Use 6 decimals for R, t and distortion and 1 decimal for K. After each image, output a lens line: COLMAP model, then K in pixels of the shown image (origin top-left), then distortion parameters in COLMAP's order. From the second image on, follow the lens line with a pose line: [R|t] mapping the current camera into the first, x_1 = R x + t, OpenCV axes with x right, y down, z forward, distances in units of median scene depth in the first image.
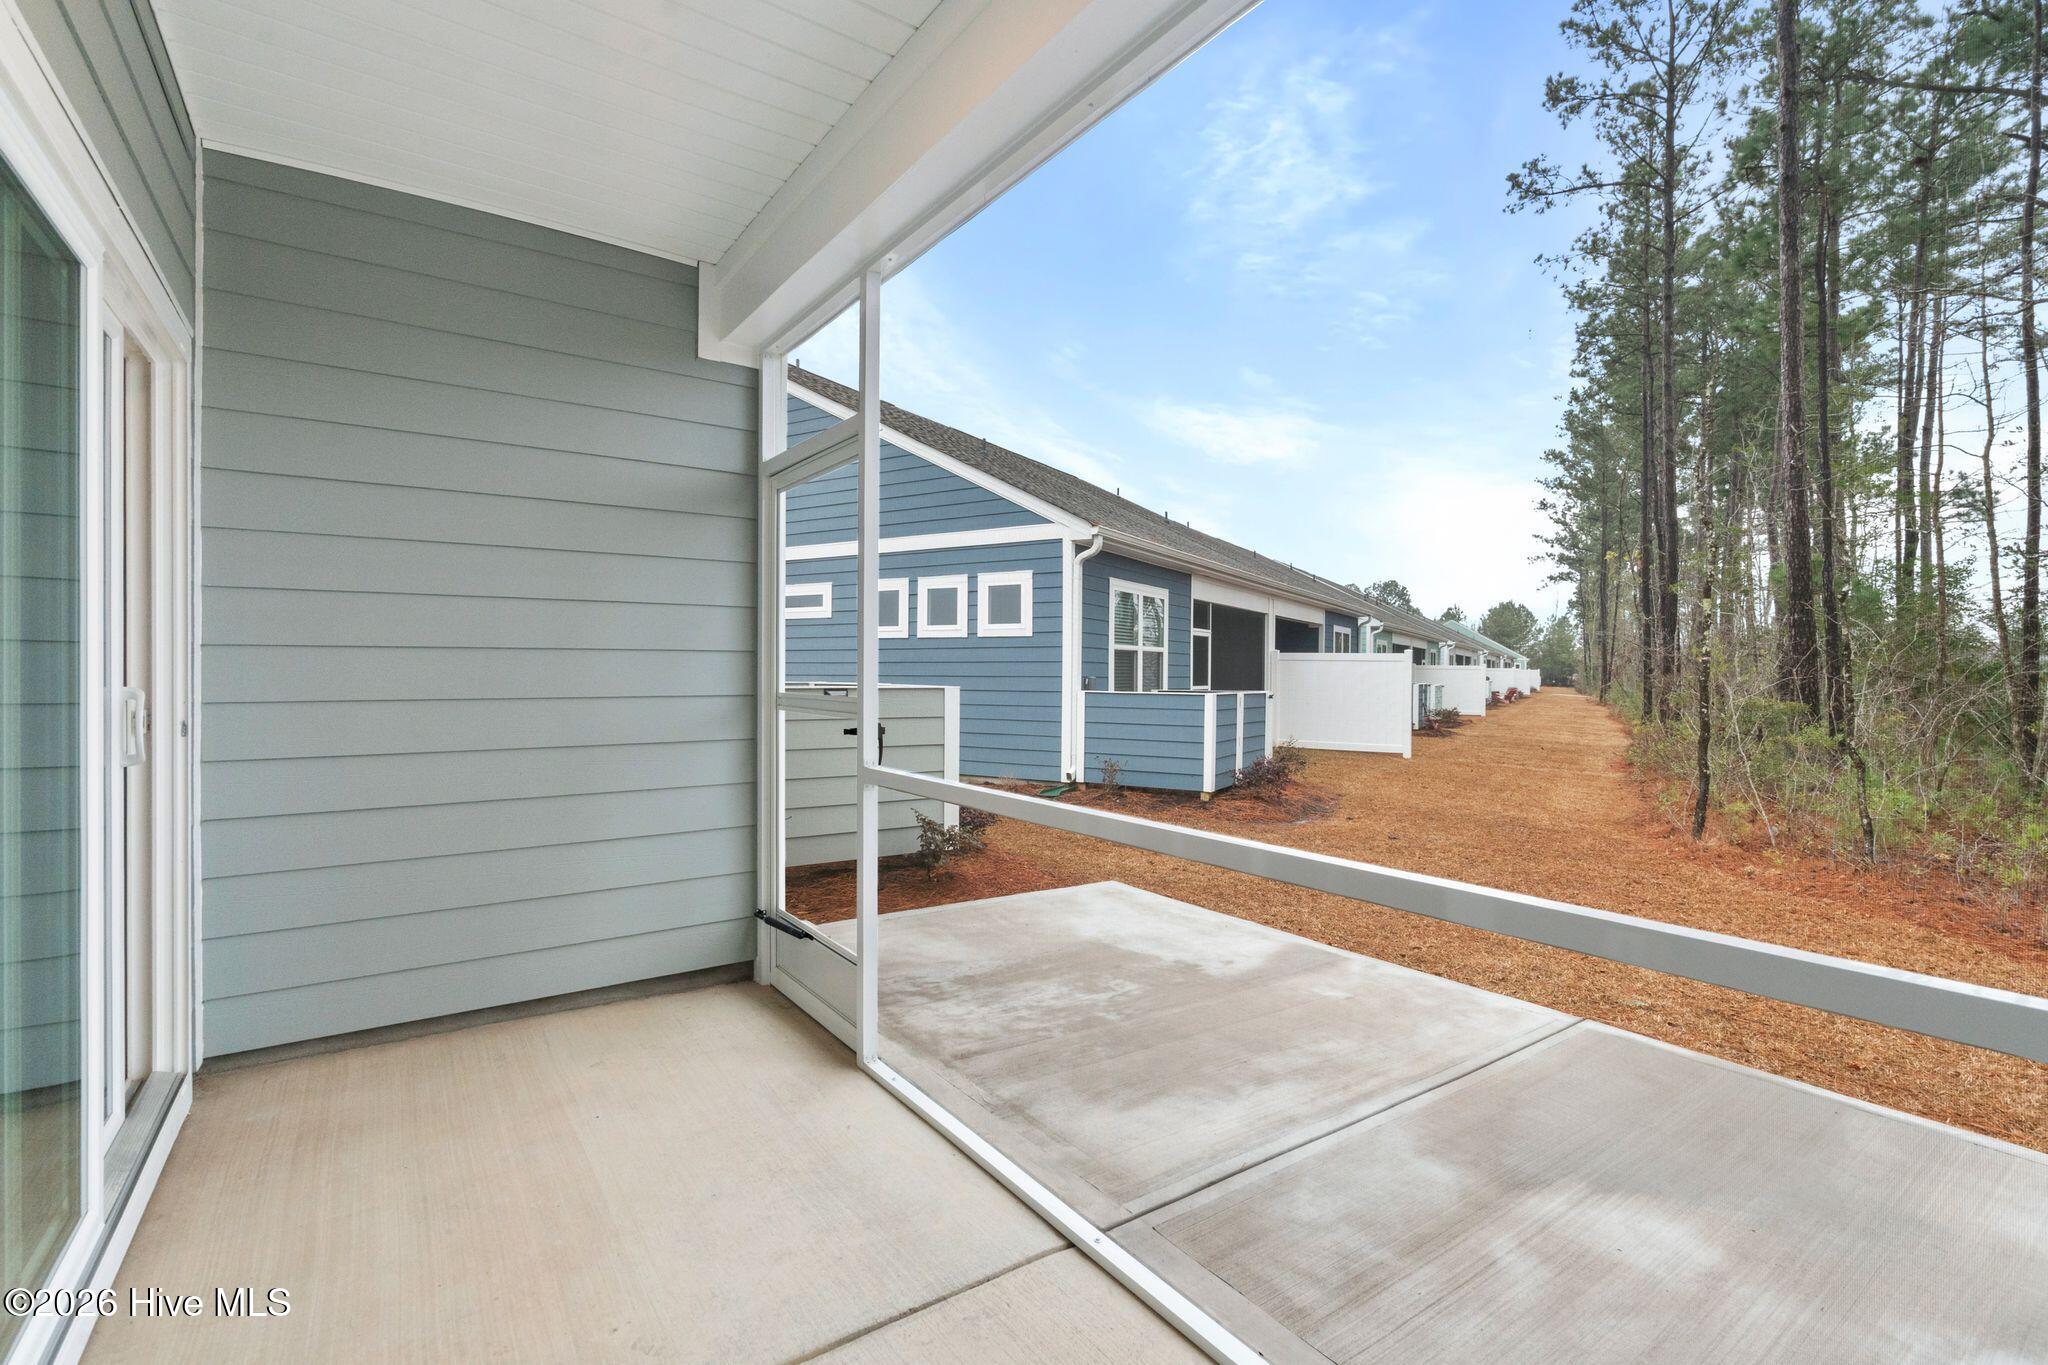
lens RADIAL K [[947.8, 0, 1004.2], [0, 947.8, 679.2], [0, 0, 1]] dist [0.000644, 0.001326]
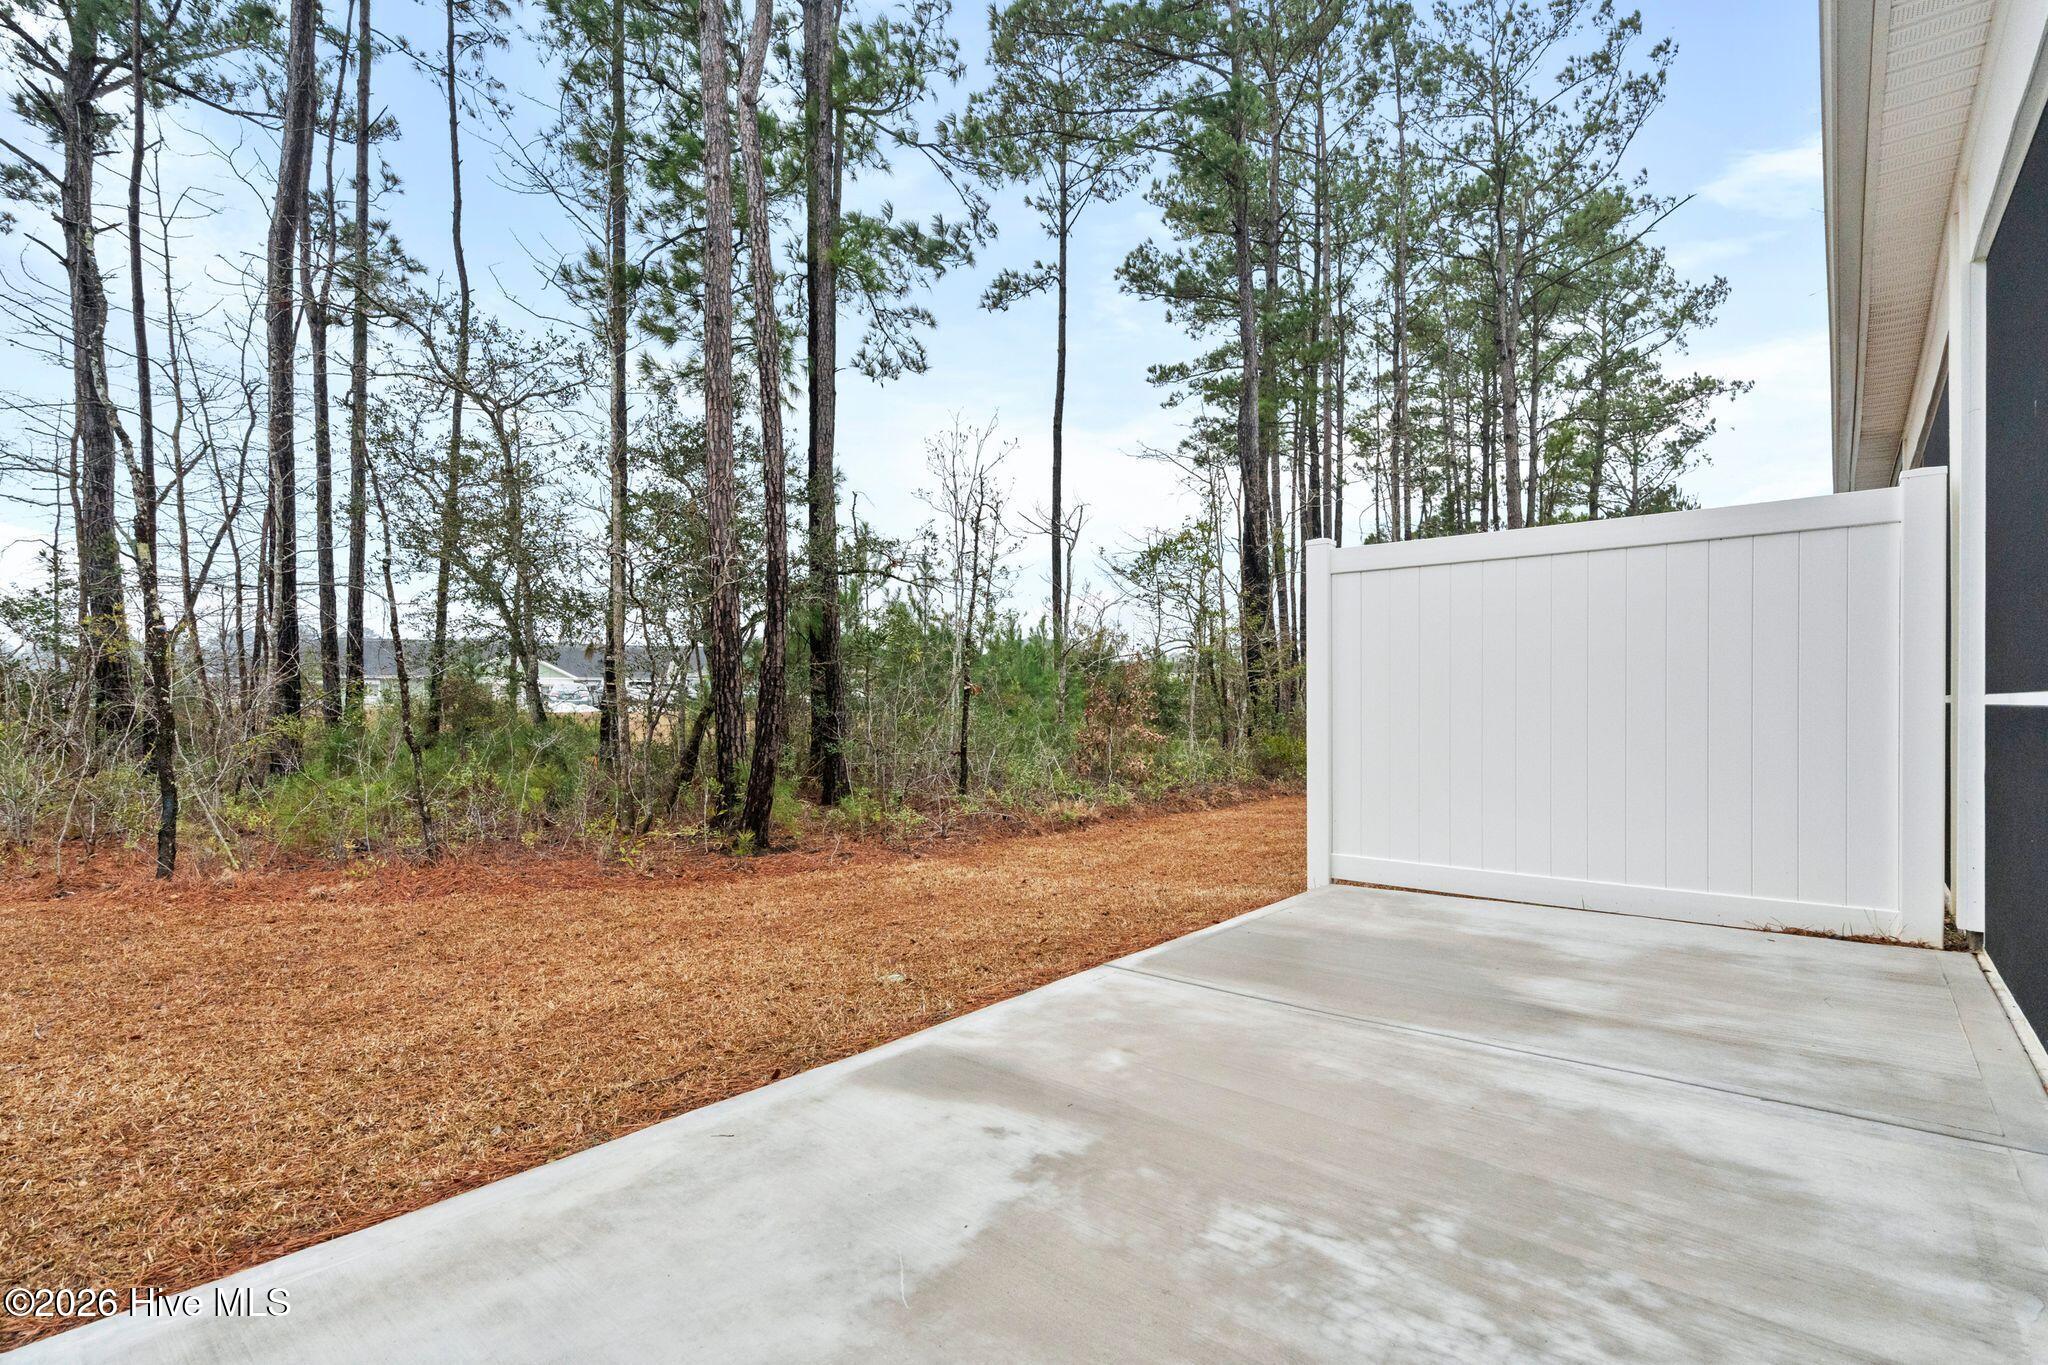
lens RADIAL K [[947.8, 0, 1004.2], [0, 947.8, 679.2], [0, 0, 1]] dist [0.000644, 0.001326]
pose [[-0.273174, 0.019284, 0.961771, -0.311621], [0.003868, 0.999813, -0.018949, 0.084469], [-0.961957, -0.001456, -0.273197, 1.398654]]
